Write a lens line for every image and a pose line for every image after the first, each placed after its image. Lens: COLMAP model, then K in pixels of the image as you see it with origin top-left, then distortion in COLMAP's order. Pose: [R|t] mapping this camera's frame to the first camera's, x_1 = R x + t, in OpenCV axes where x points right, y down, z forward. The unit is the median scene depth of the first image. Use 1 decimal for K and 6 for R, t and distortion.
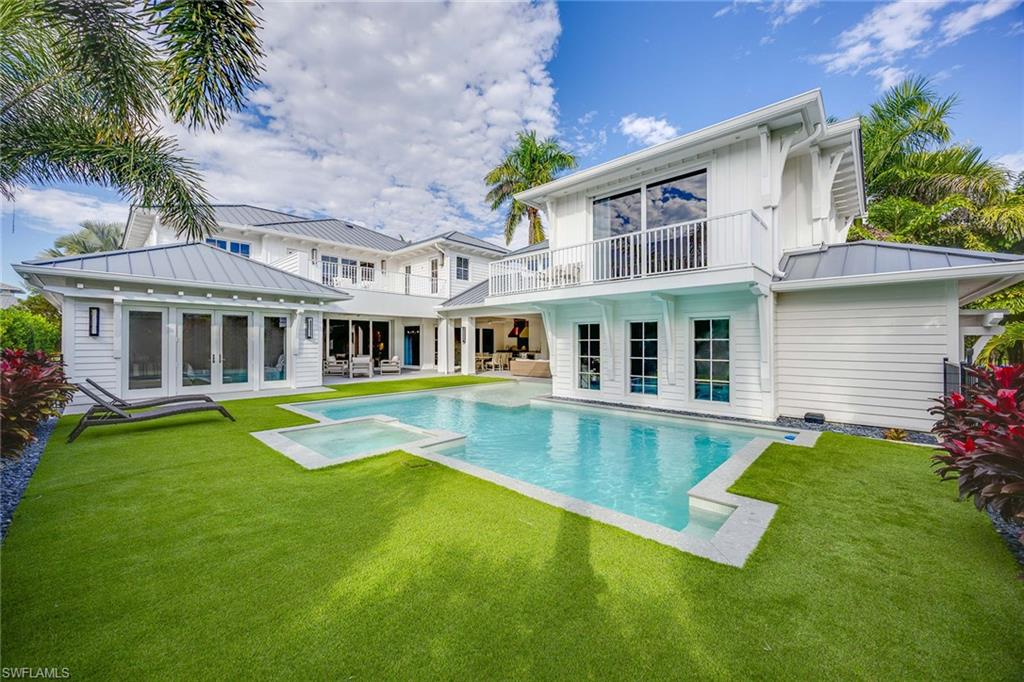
lens RADIAL K [[390.9, 0, 524.6], [0, 390.9, 338.1], [0, 0, 1]] dist [0.000061, 0.000184]
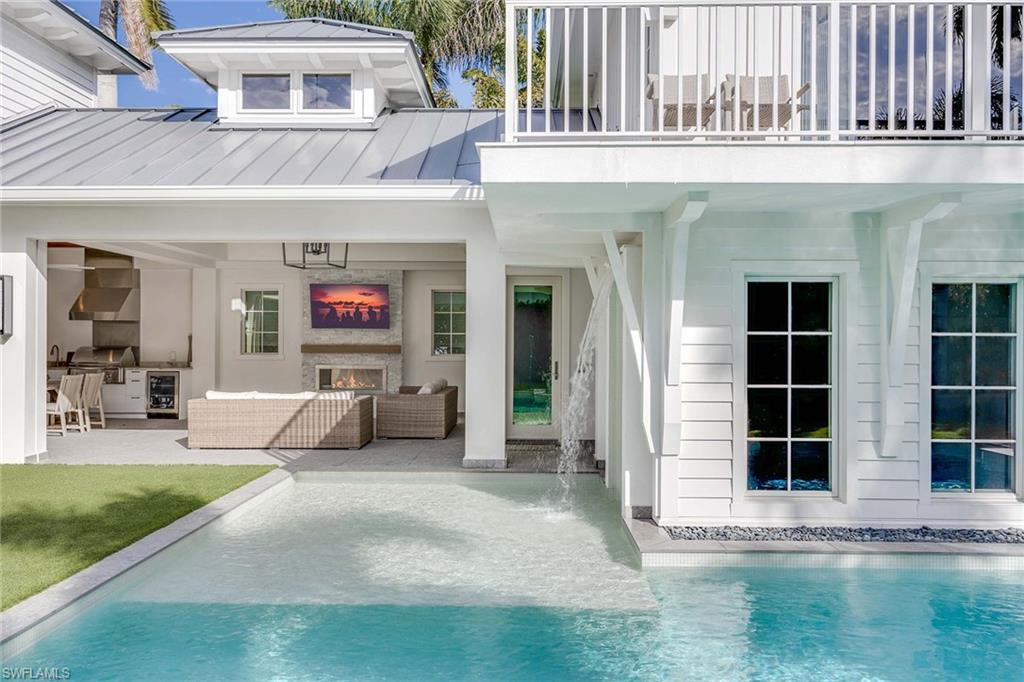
lens RADIAL K [[817.8, 0, 513.0], [0, 817.8, 337.9], [0, 0, 1]] dist [0.033395, -0.000353]
pose [[0.755770, 0.002926, 0.654831, -0.432609], [-0.011771, 0.999889, 0.009118, 0.005290], [-0.654732, -0.014599, 0.755720, 0.646350]]
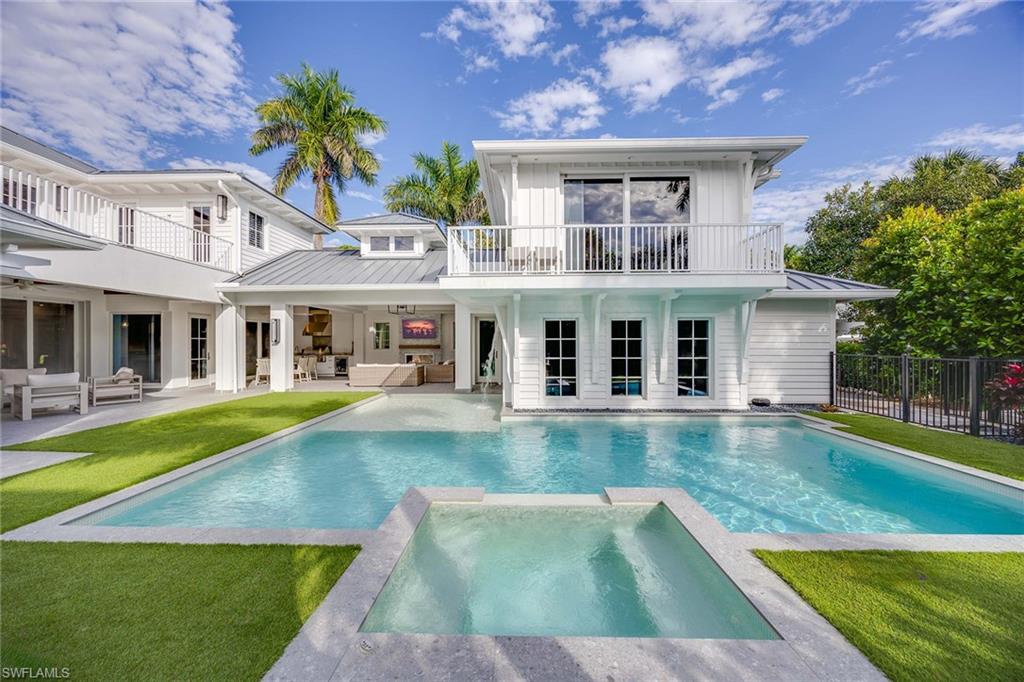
lens RADIAL K [[387.6, 0, 512.0], [0, 387.6, 341.0], [0, 0, 1]] dist [0.026097, -0.011252]
pose [[0.759025, -0.001750, 0.651059, -0.476284], [-0.003792, 0.999968, 0.007109, 0.003334], [-0.651050, -0.007865, 0.758994, 0.415593]]
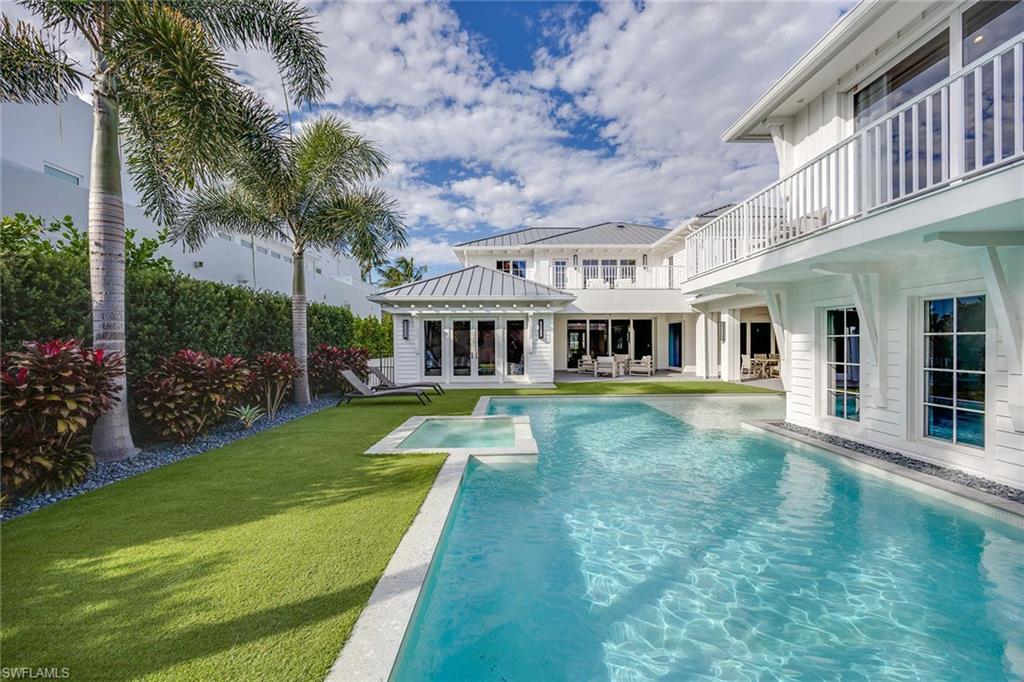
lens RADIAL K [[396.5, 0, 520.3], [0, 396.5, 339.7], [0, 0, 1]] dist [-0.002405, -0.000056]
pose [[0.682012, -0.009903, -0.731274, 0.265092], [0.015169, 0.999885, 0.000606, 0.003348], [0.731183, -0.011506, 0.682084, 0.232655]]
